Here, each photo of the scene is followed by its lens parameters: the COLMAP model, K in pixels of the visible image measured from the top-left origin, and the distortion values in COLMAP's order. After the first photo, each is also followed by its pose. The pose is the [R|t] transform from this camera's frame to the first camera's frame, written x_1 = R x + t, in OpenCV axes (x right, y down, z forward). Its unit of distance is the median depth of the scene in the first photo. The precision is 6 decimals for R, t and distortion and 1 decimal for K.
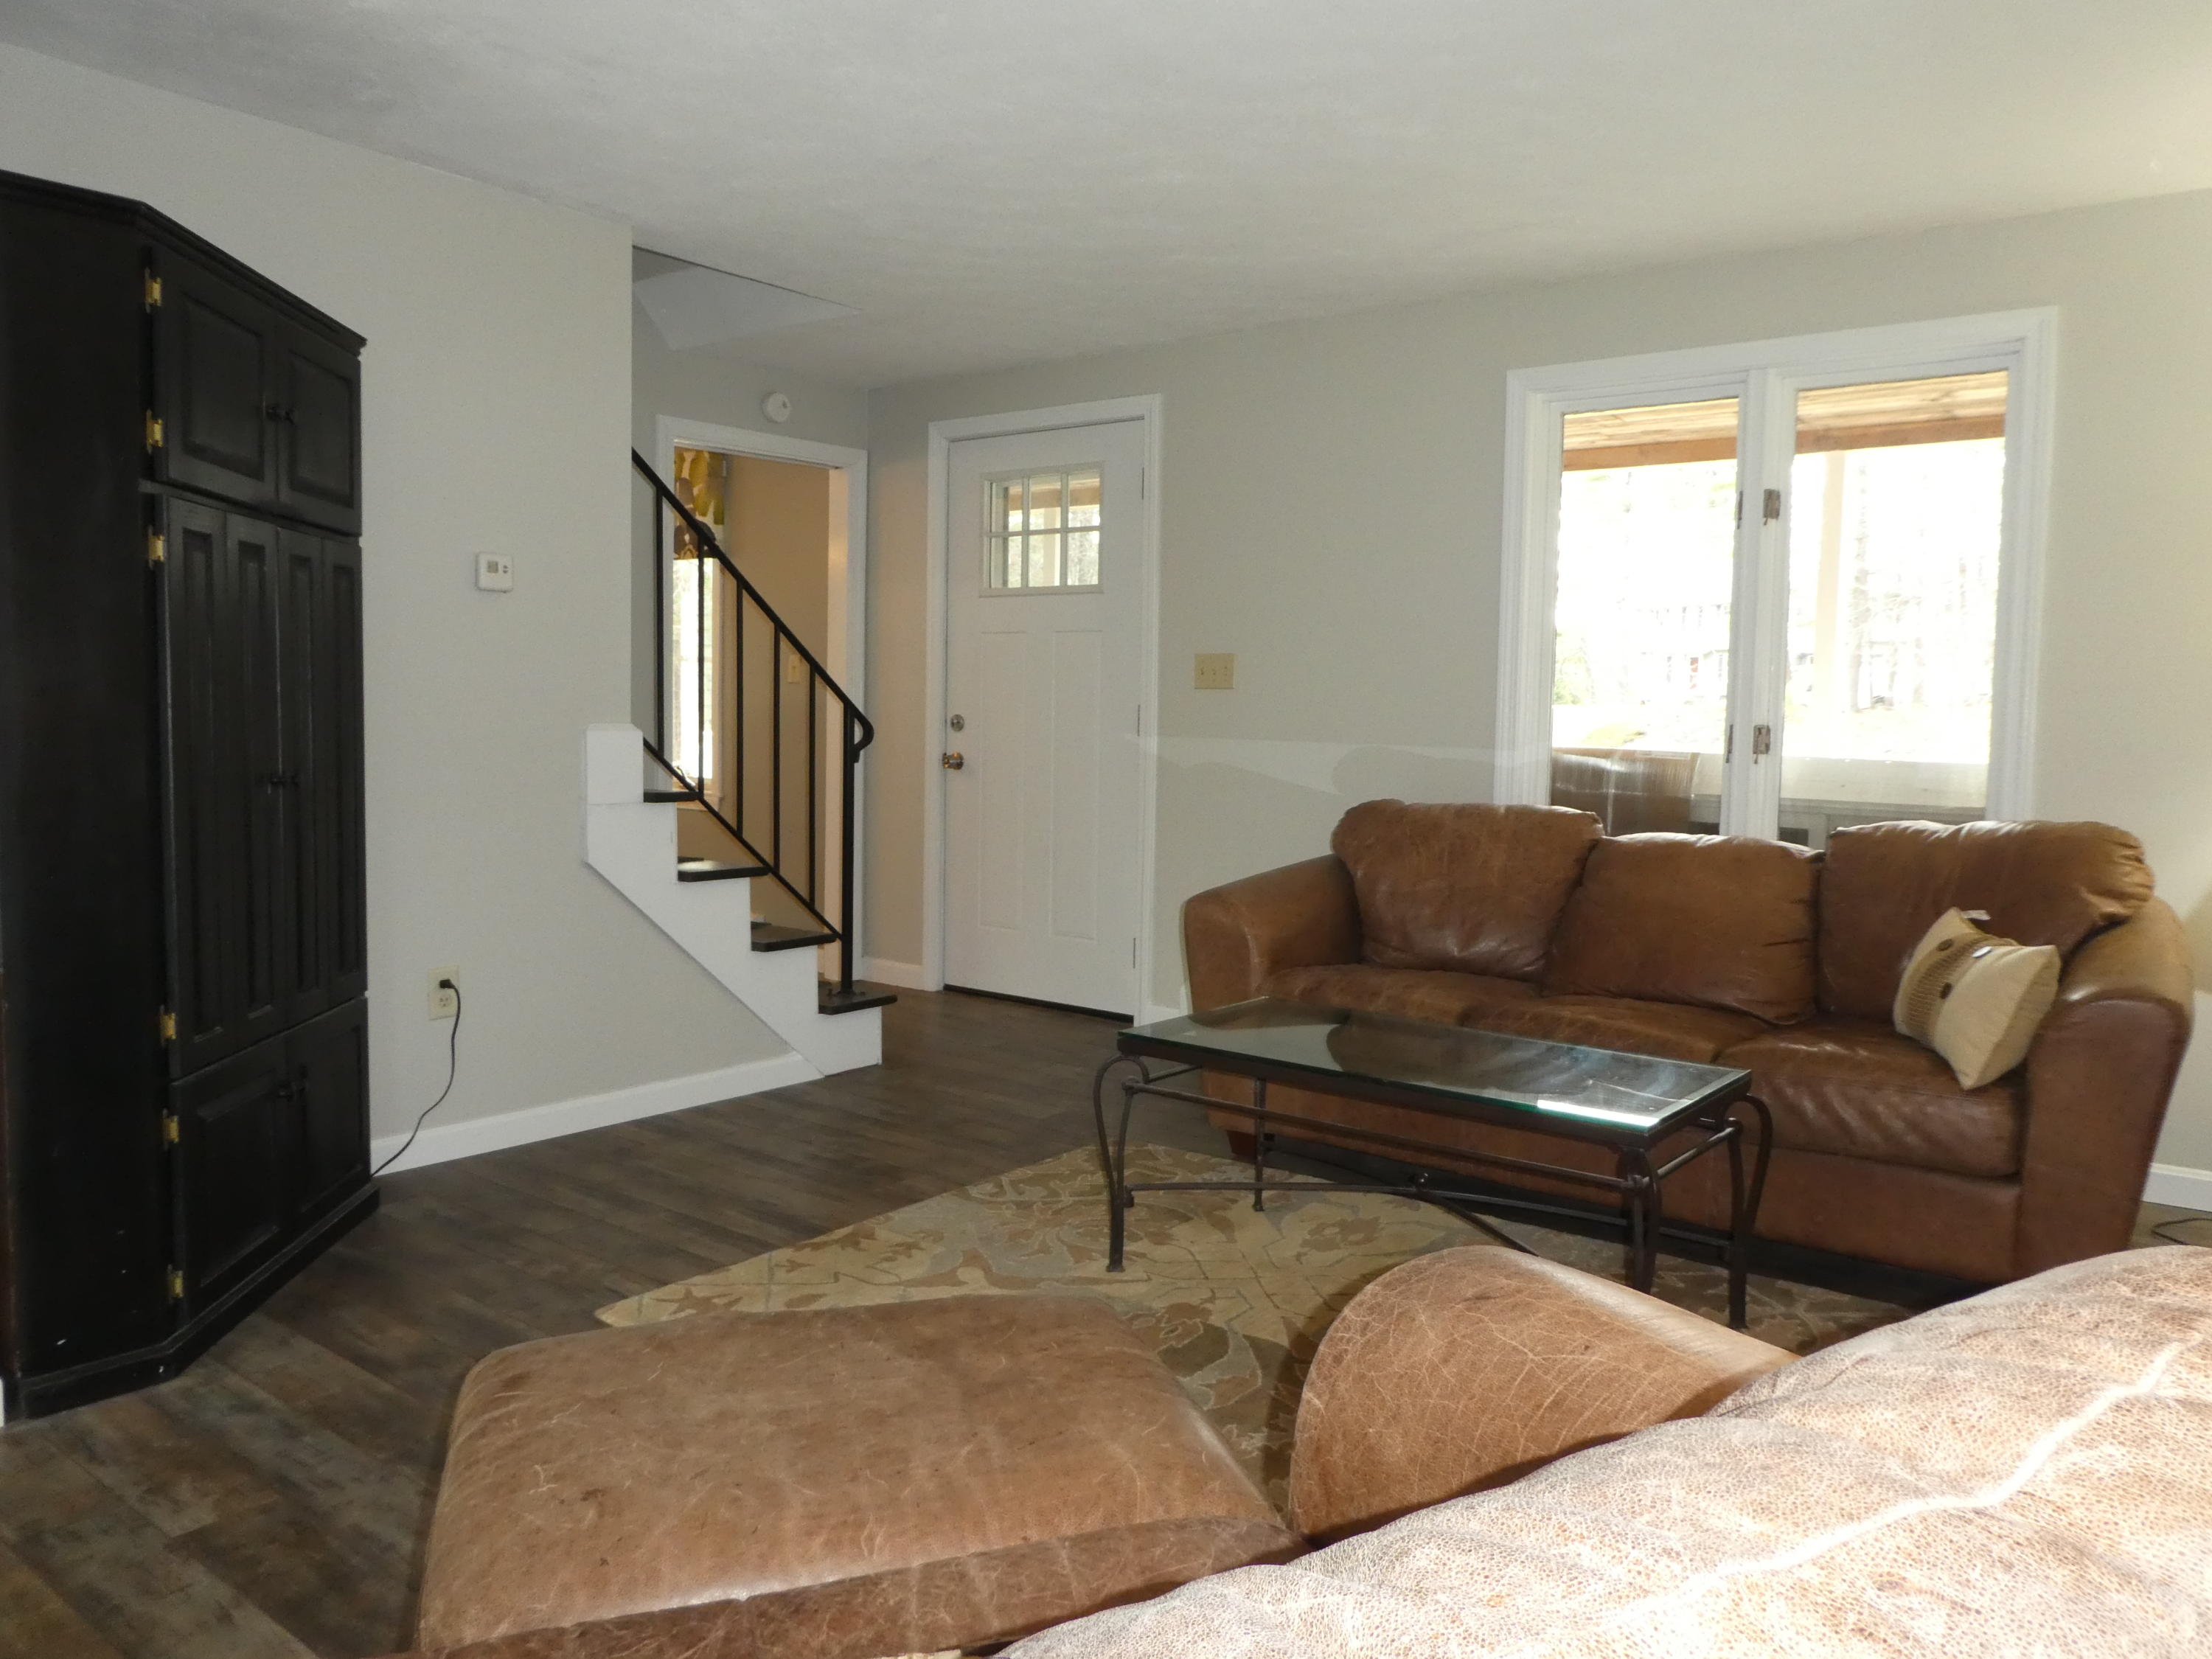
lens RADIAL K [[1614.9, 0, 1106.0], [0, 1614.9, 829.5], [0, 0, 1]] dist [-0.014715, -0.000079]
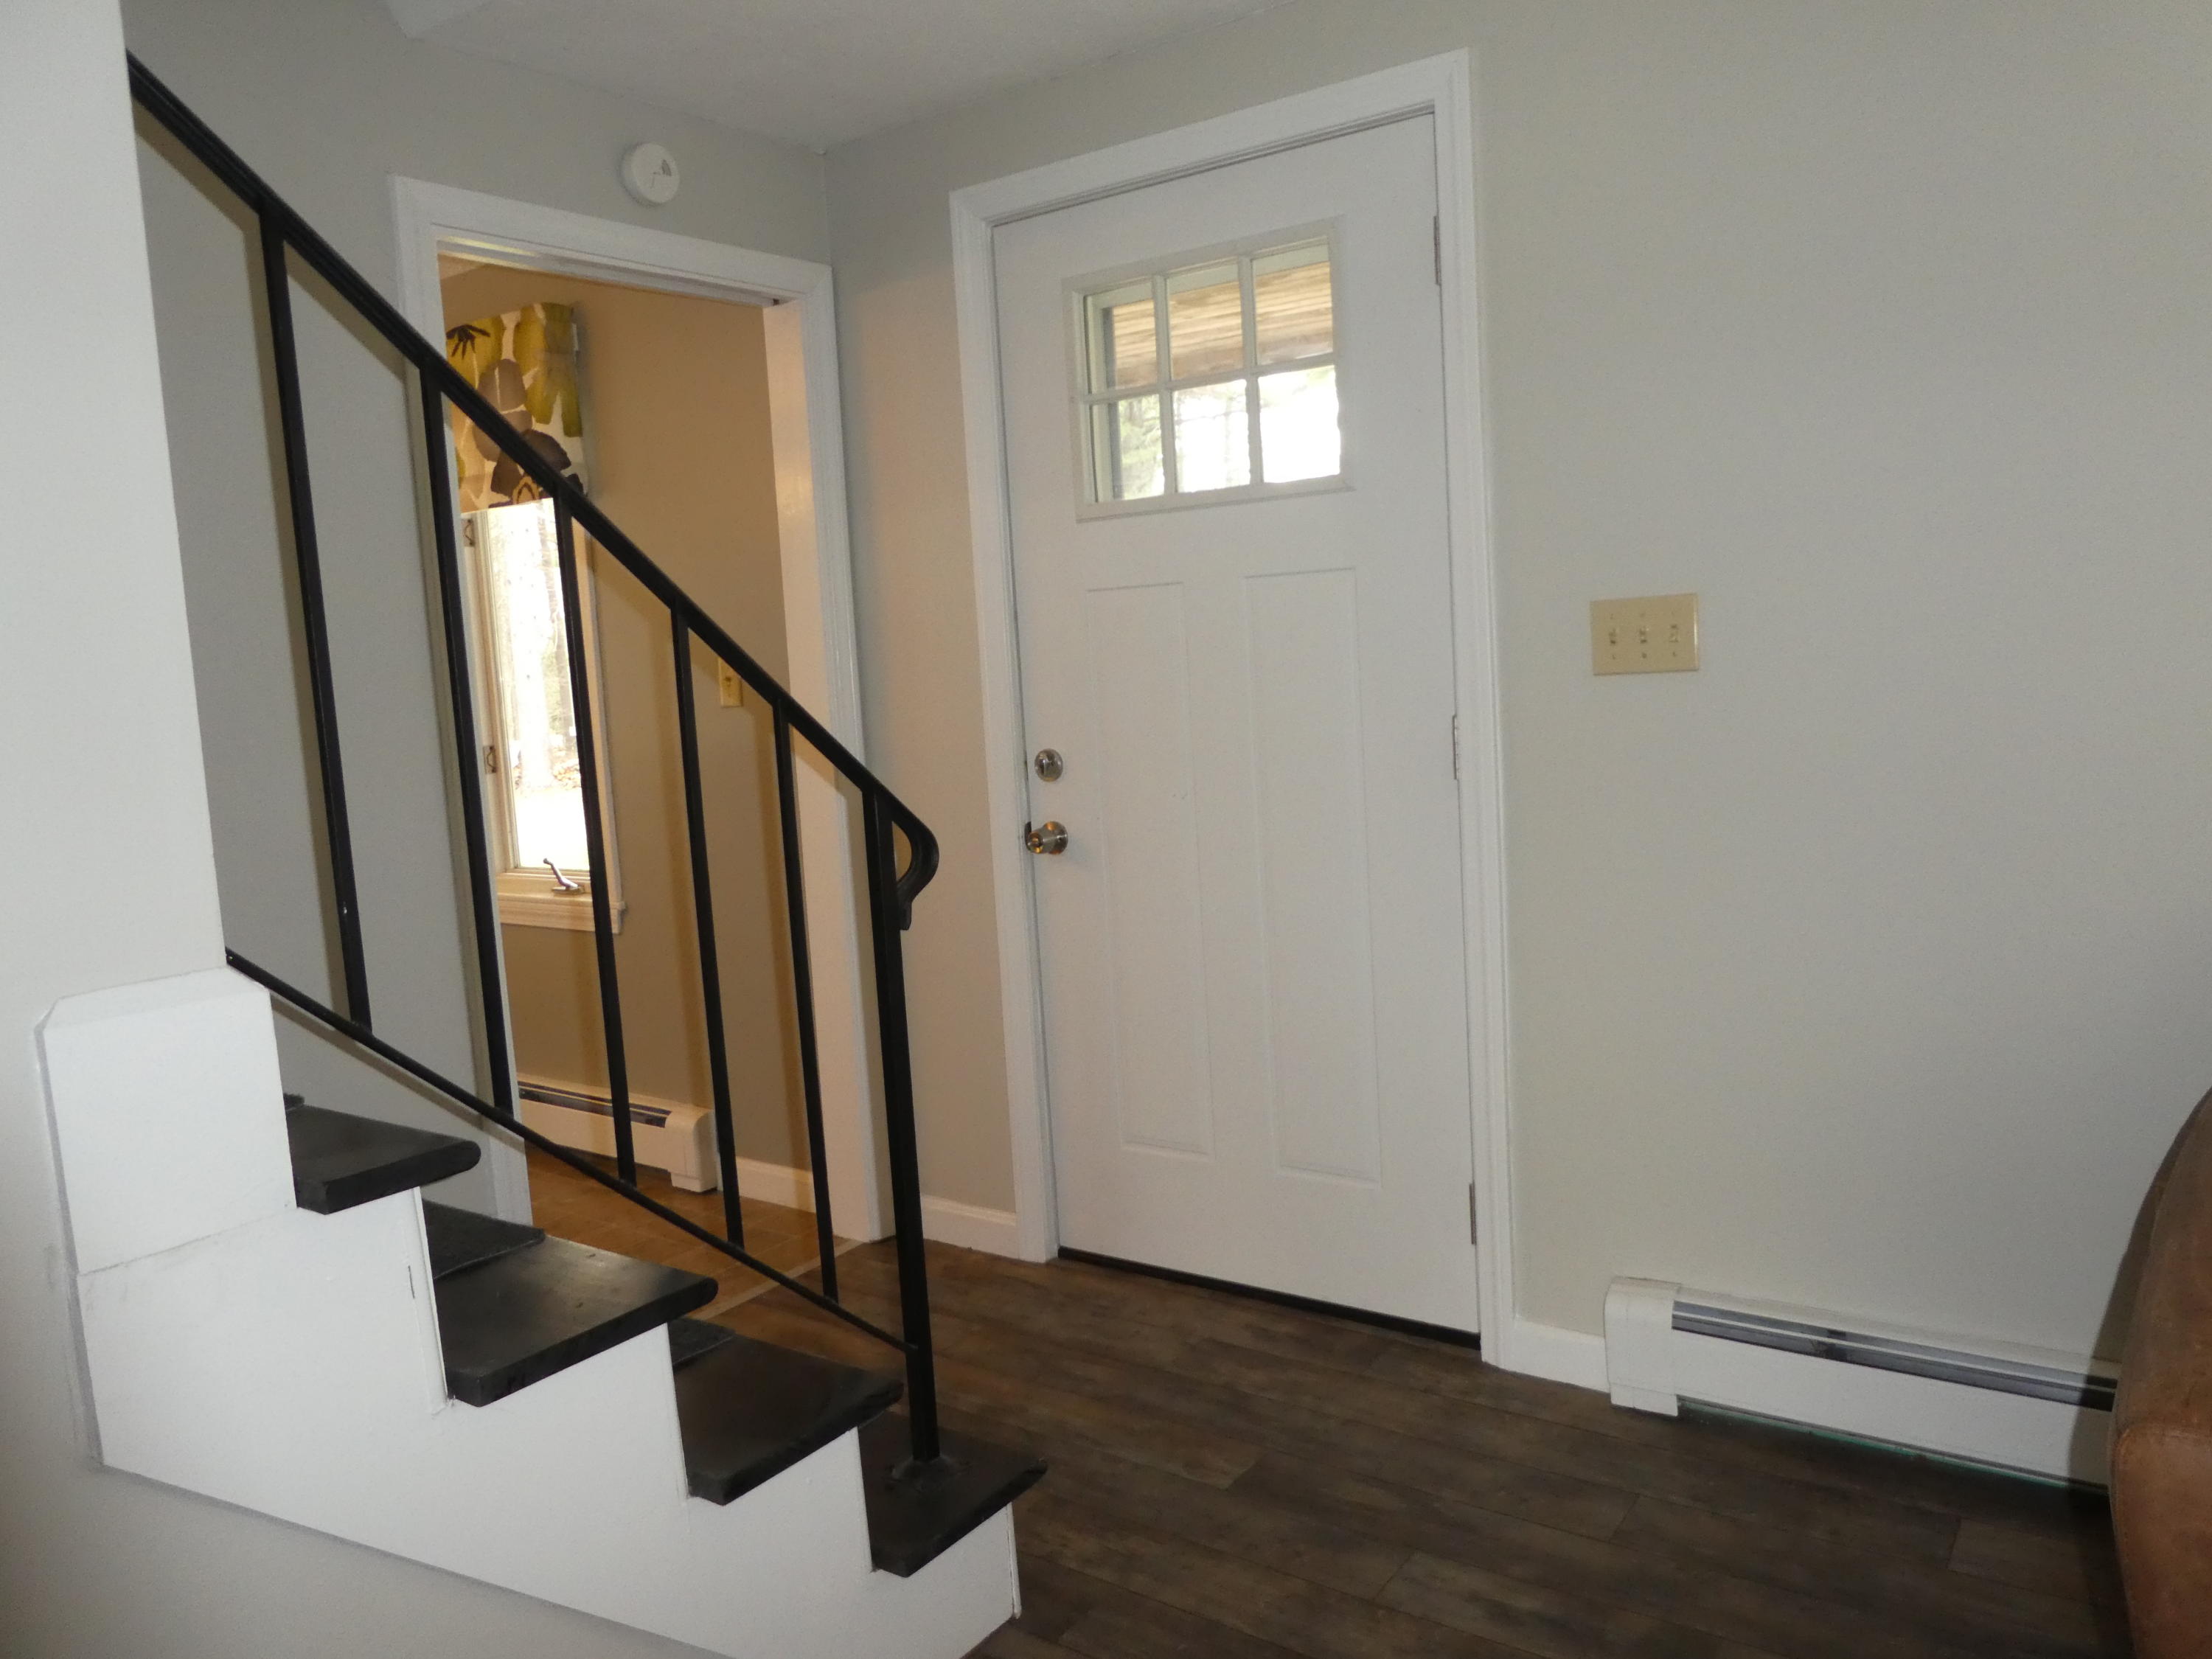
lens RADIAL K [[1560.5, 0, 1113.6], [0, 1560.5, 803.5], [0, 0, 1]] dist [-0.060400, -0.001043]
pose [[0.995635, -0.082677, 0.043301, -0.096530], [0.081601, 0.996324, 0.026065, -0.066974], [-0.045297, -0.022417, 0.998722, 0.506201]]
